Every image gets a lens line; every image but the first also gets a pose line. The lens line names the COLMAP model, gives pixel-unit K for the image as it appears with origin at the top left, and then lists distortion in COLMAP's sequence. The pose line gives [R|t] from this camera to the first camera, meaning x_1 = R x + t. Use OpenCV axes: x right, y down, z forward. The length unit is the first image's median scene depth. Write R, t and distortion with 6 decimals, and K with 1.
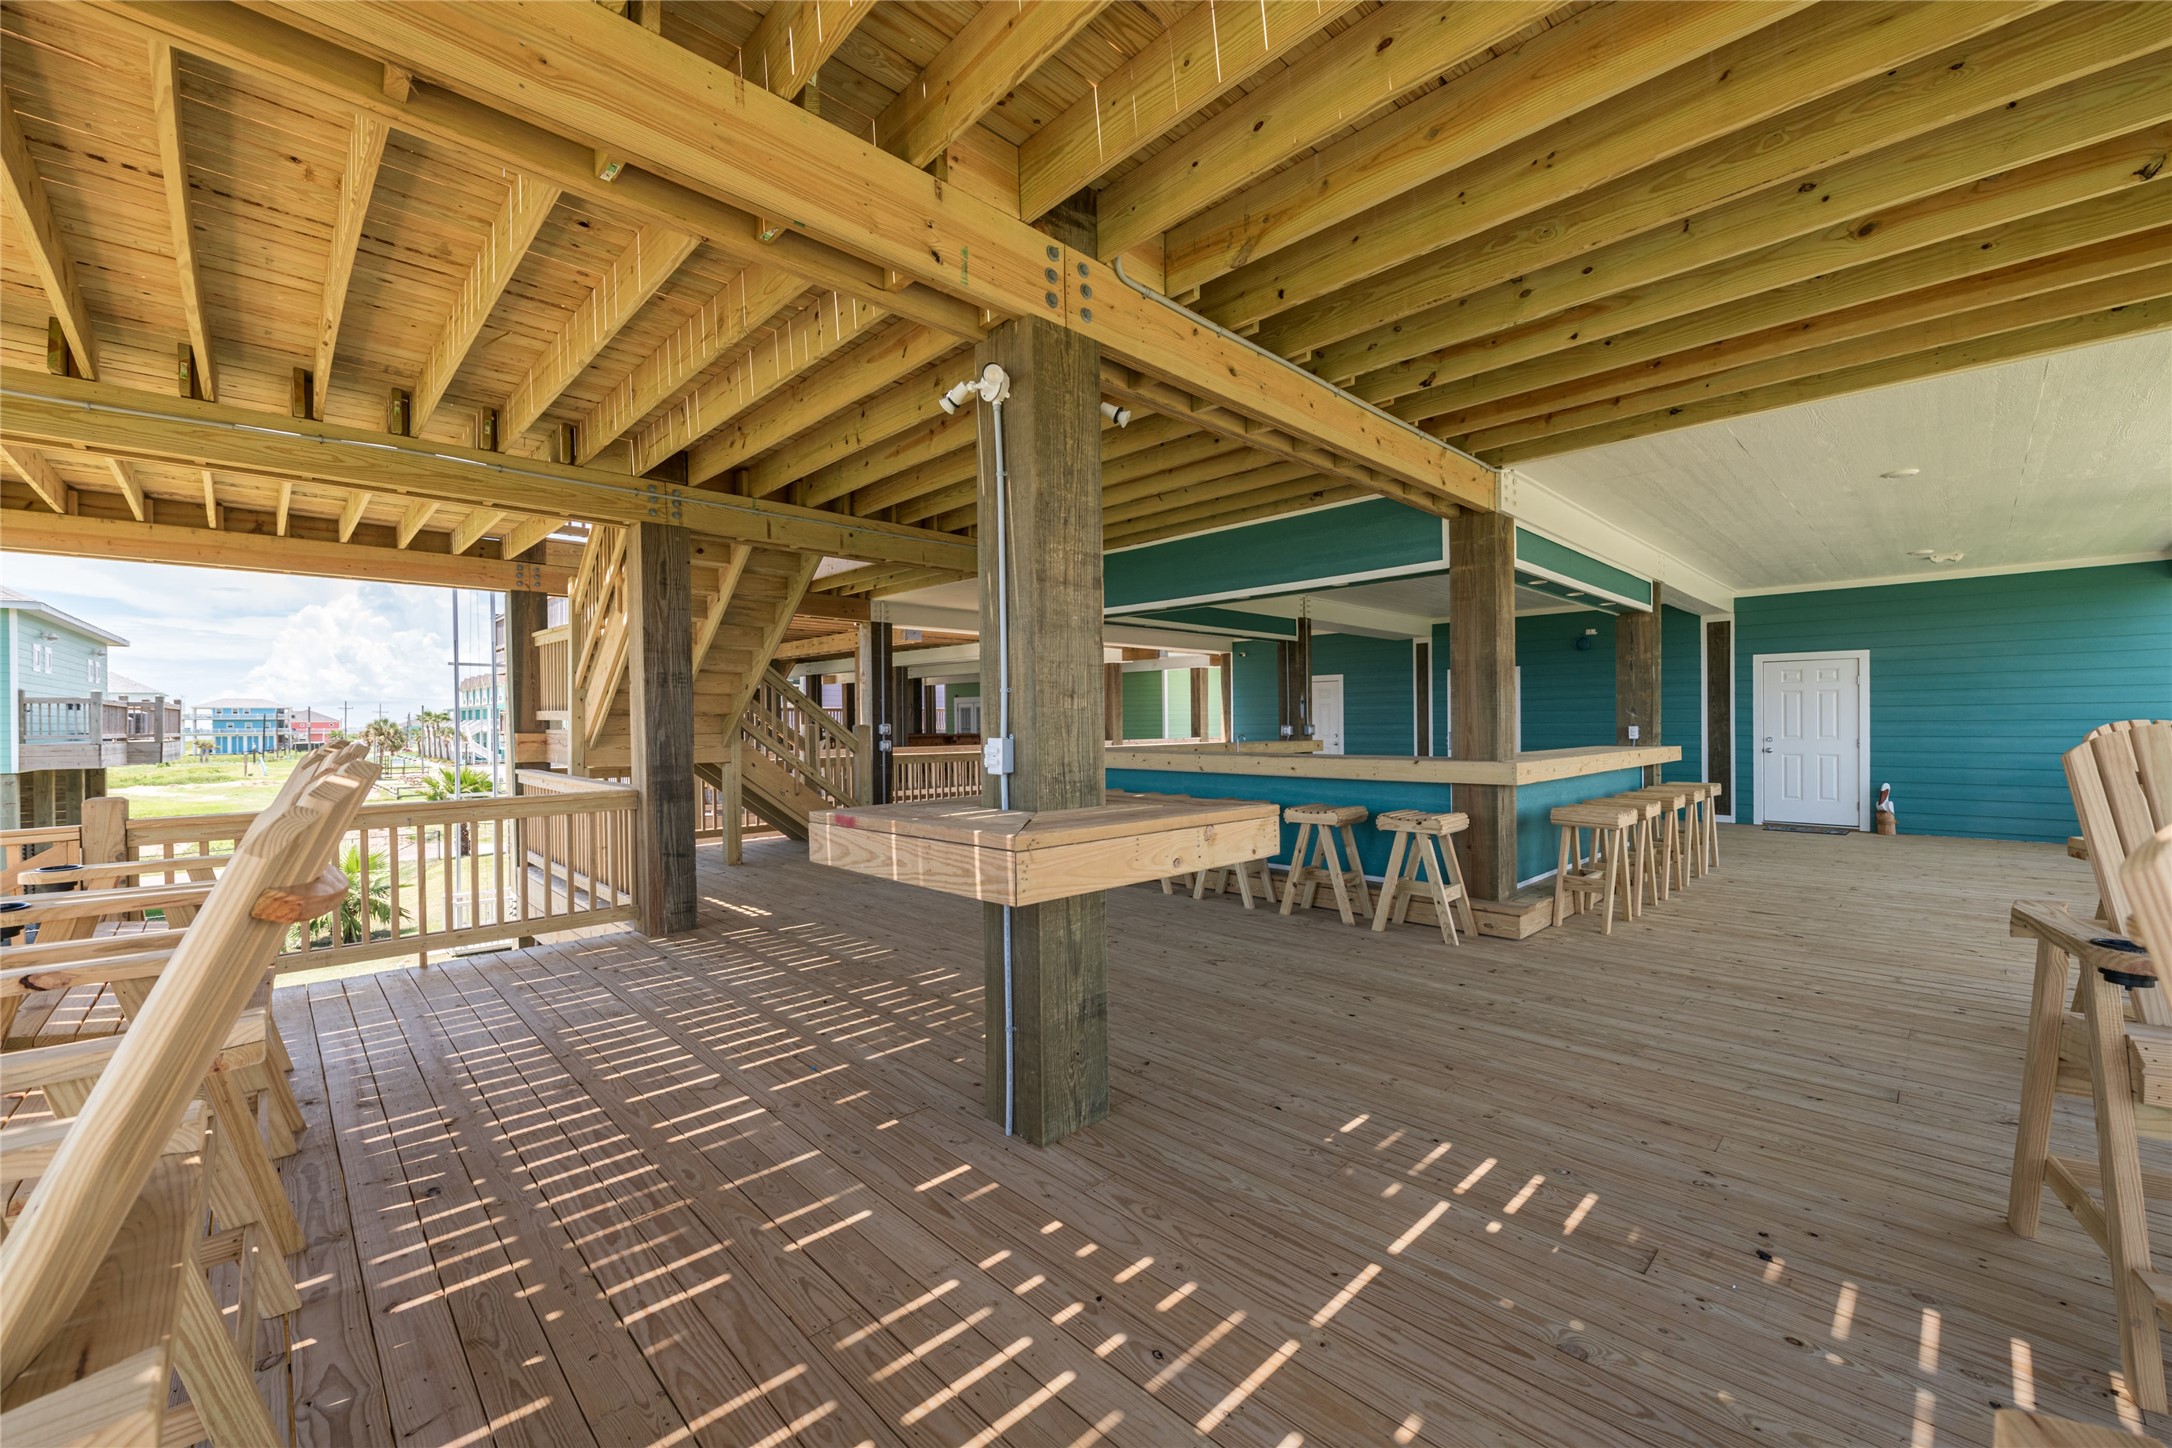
lens RADIAL K [[859.1, 0, 1099.1], [0, 859.1, 722.0], [0, 0, 1]] dist [-0.001112, -0.000393]
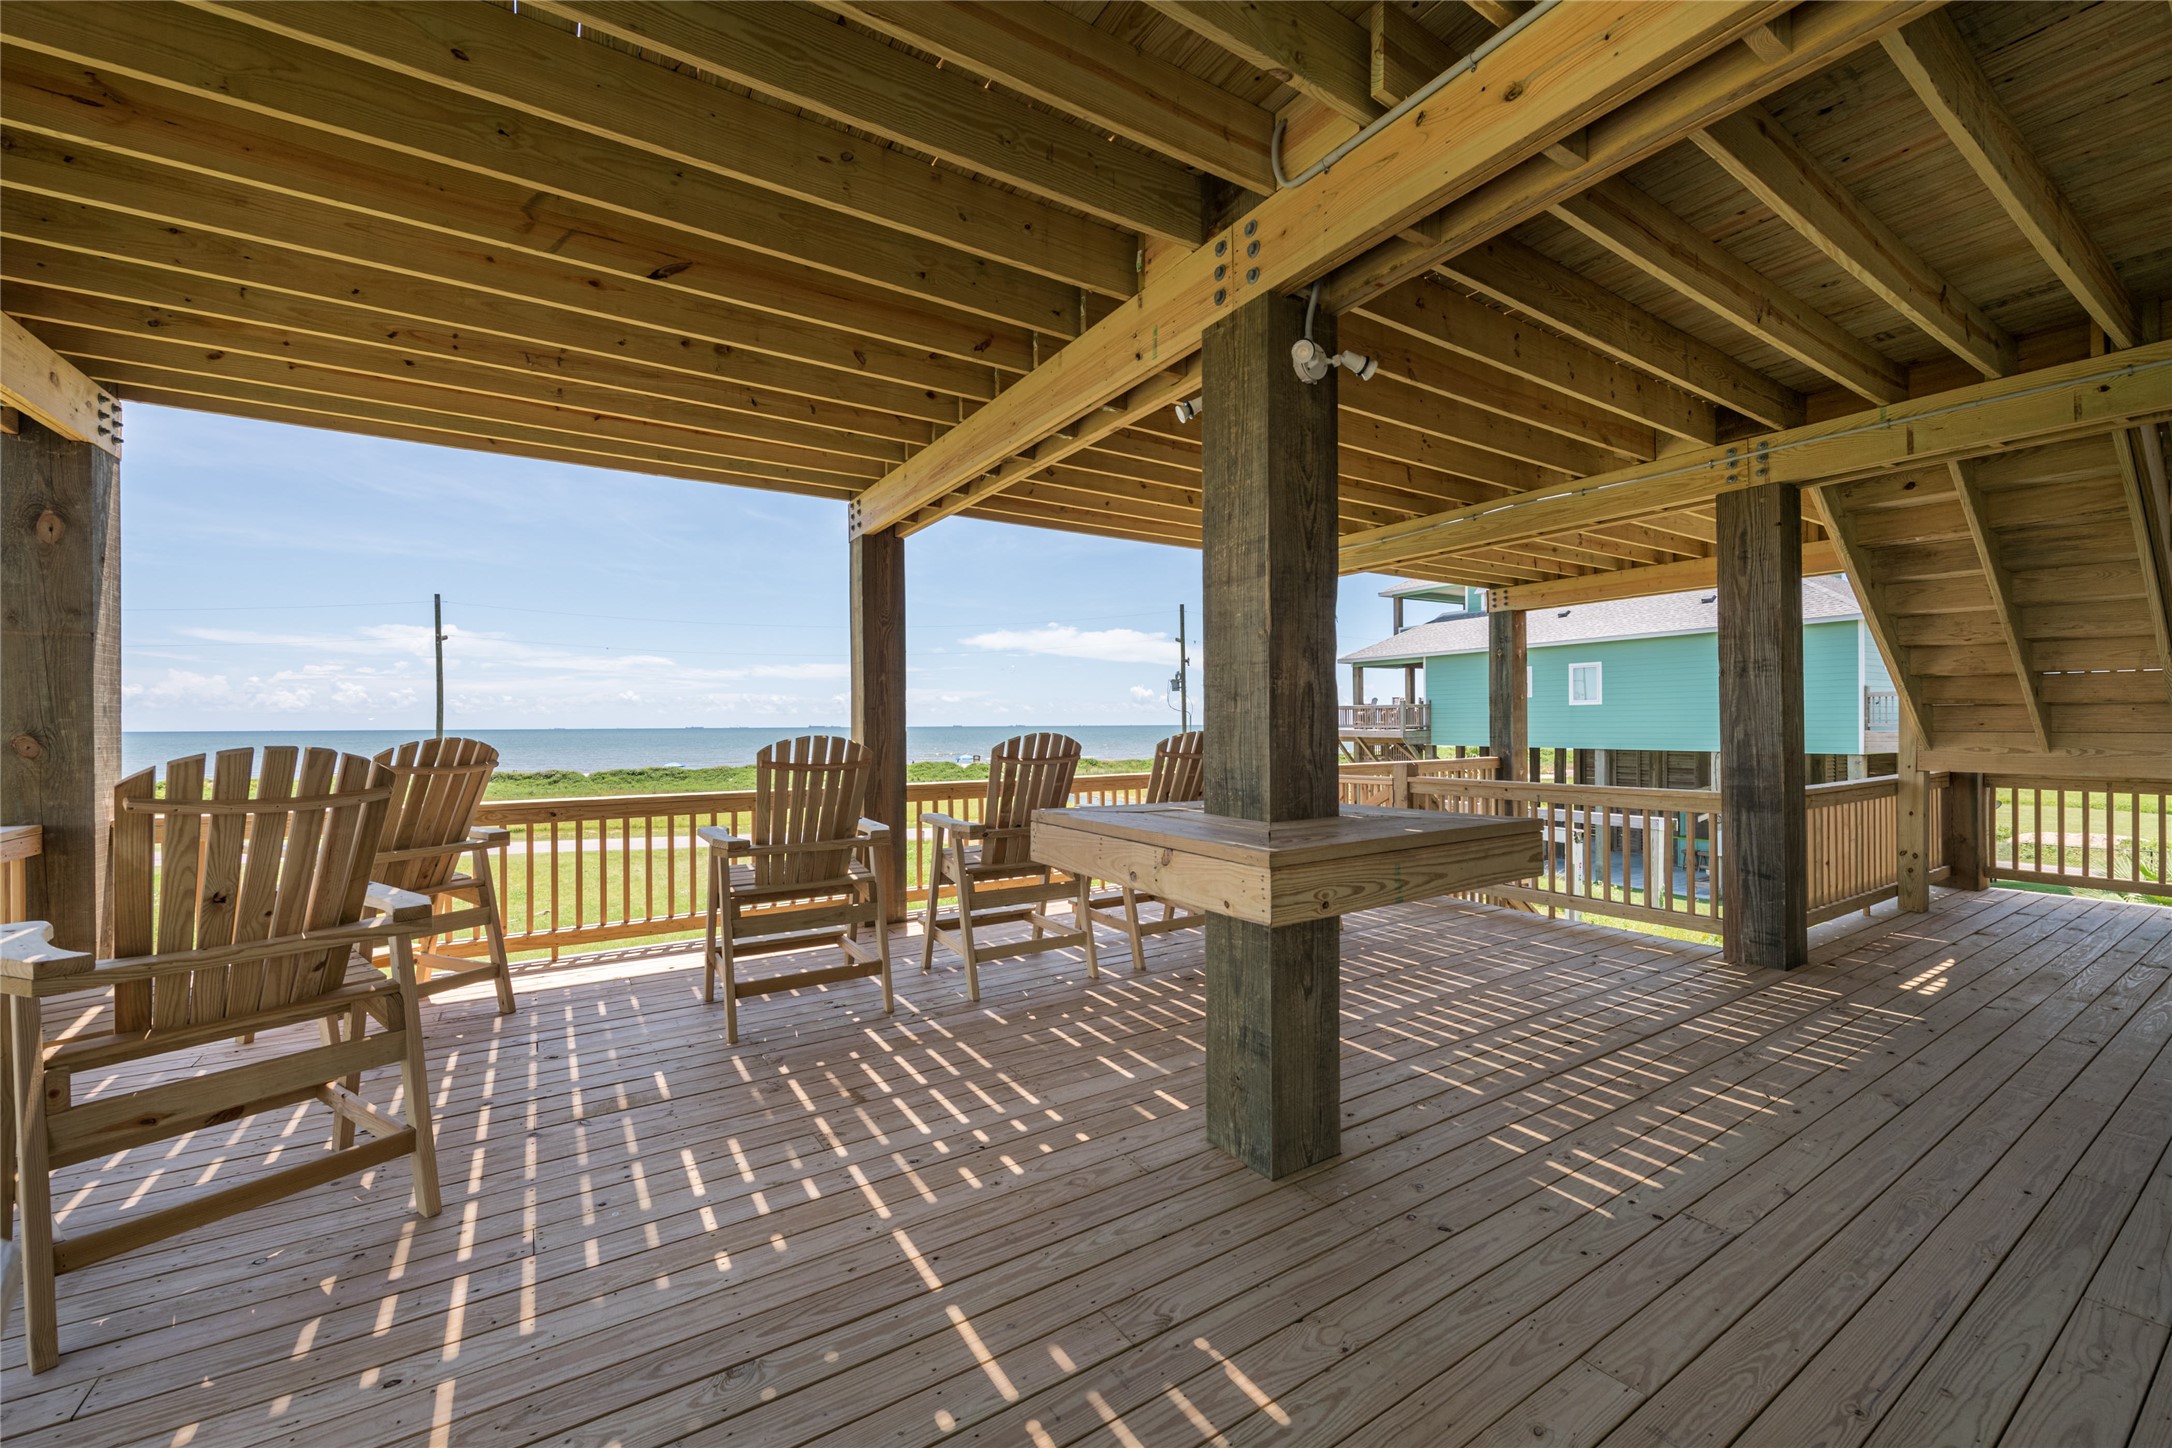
lens RADIAL K [[860.2, 0, 1087.7], [0, 860.2, 727.7], [0, 0, 1]] dist [0.001189, 0.000046]
pose [[-0.211861, 0.014567, -0.977191, 0.523262], [0.007076, 0.999886, 0.013371, -0.006431], [0.977274, -0.004081, -0.211940, 0.583684]]
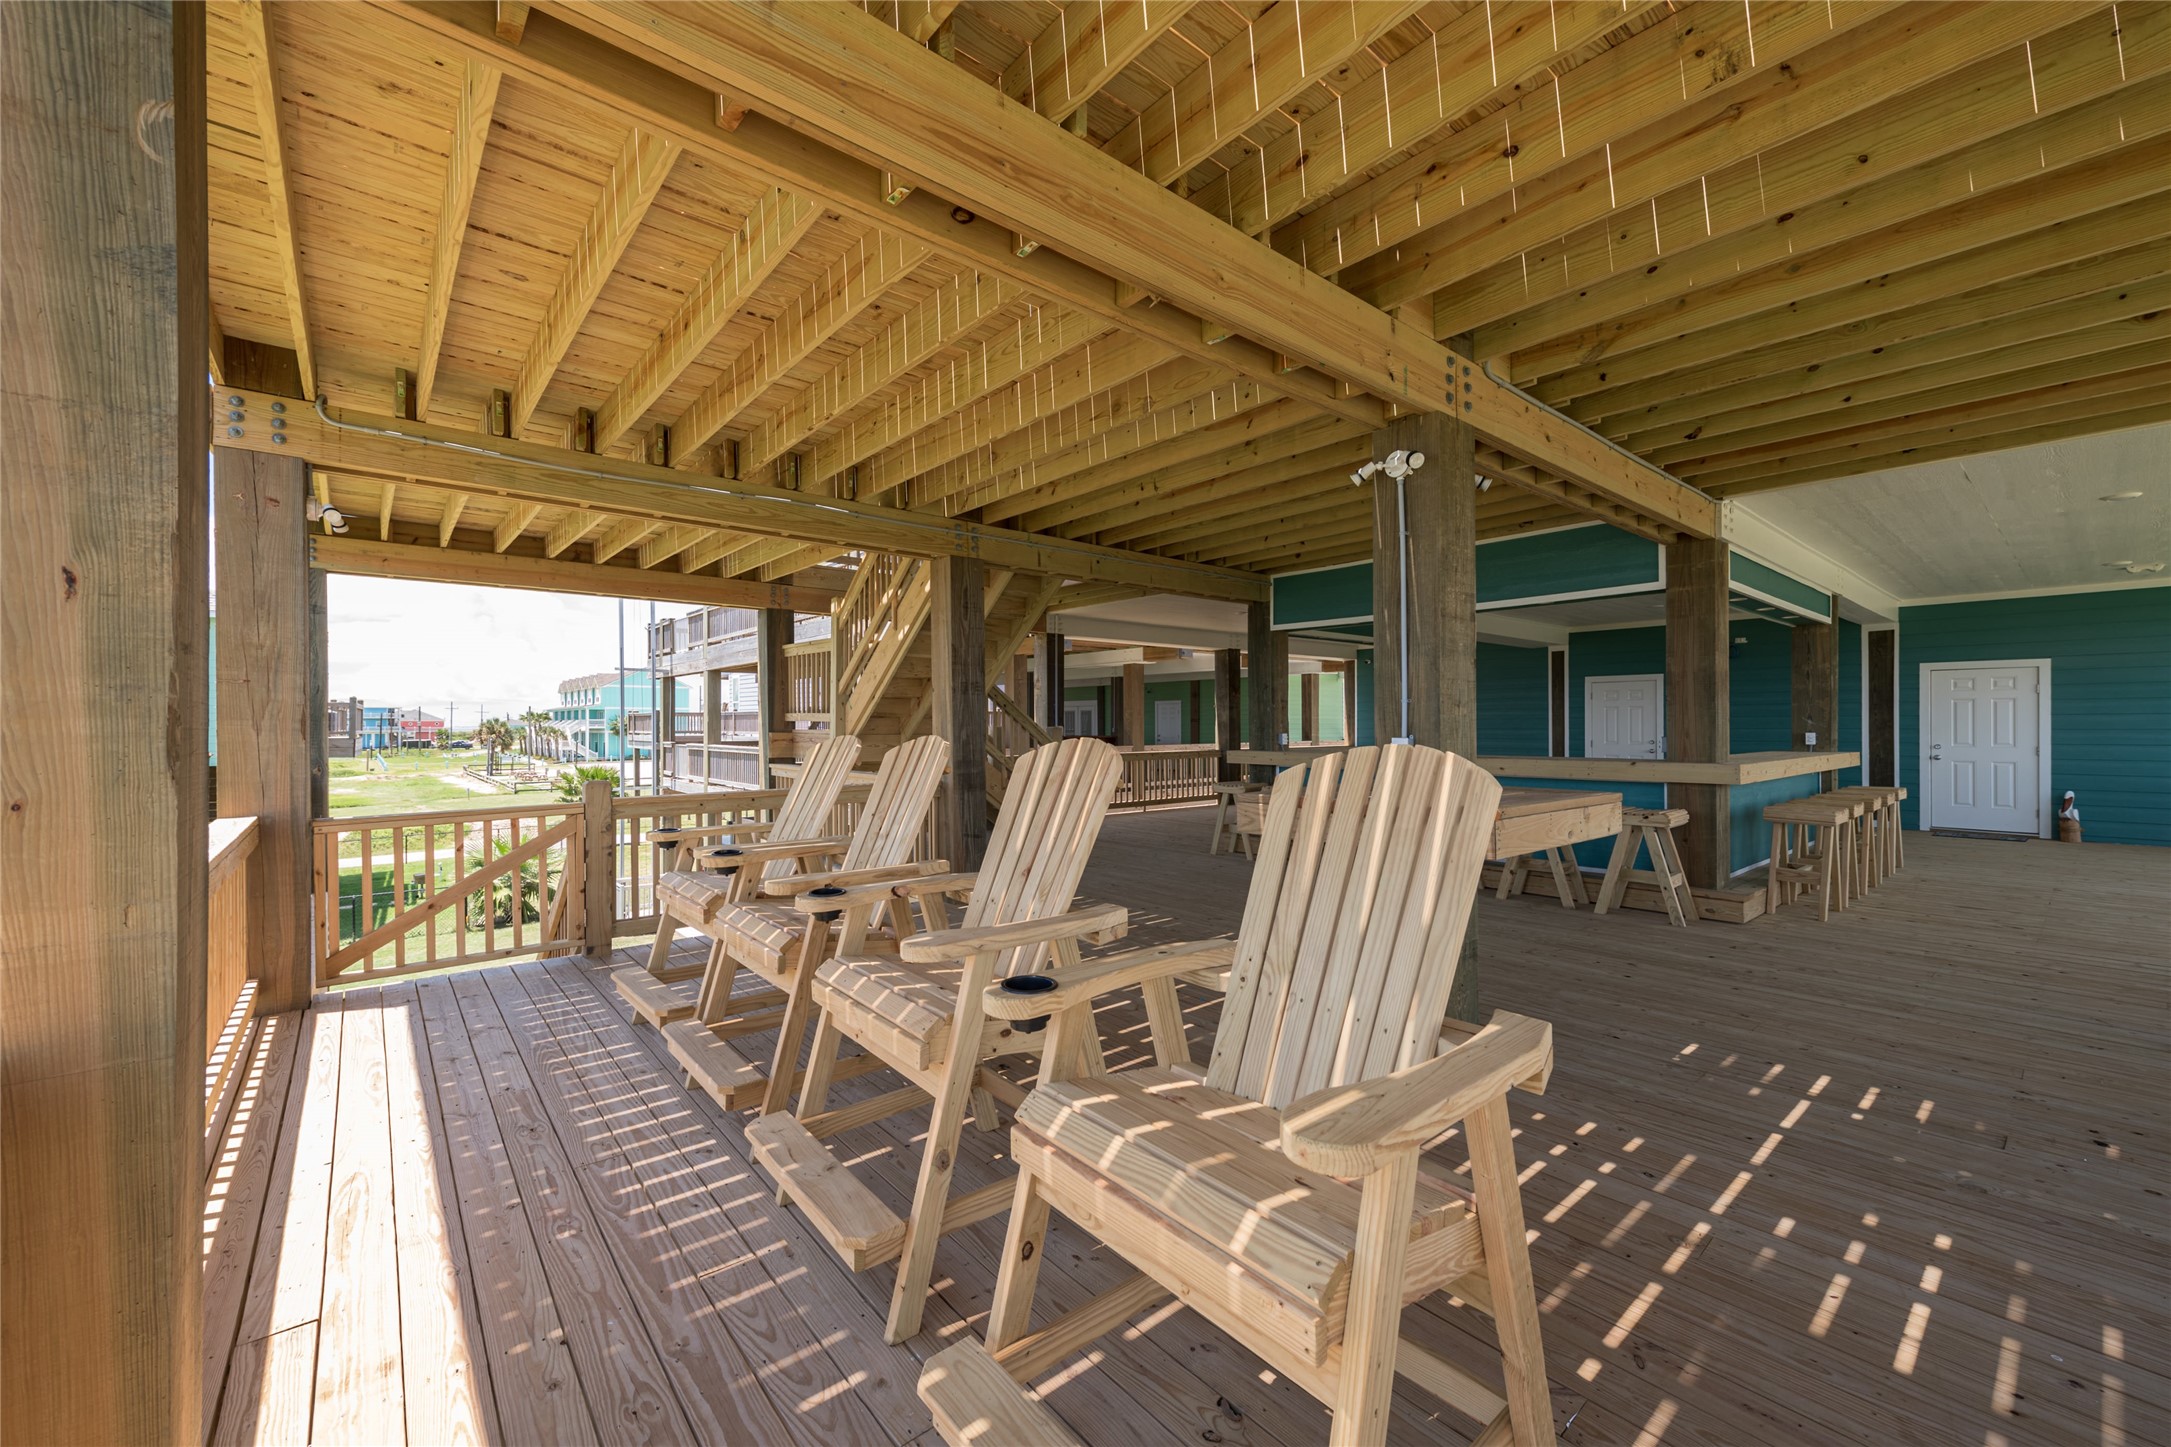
lens RADIAL K [[854.0, 0, 1085.5], [0, 854.0, 723.5], [0, 0, 1]] dist [0.009432, -0.000098]
pose [[0.996936, 0.005700, -0.078020, -0.274197], [-0.005845, 0.999982, -0.001630, 0.000929], [0.078009, 0.002081, 0.996950, -0.177687]]
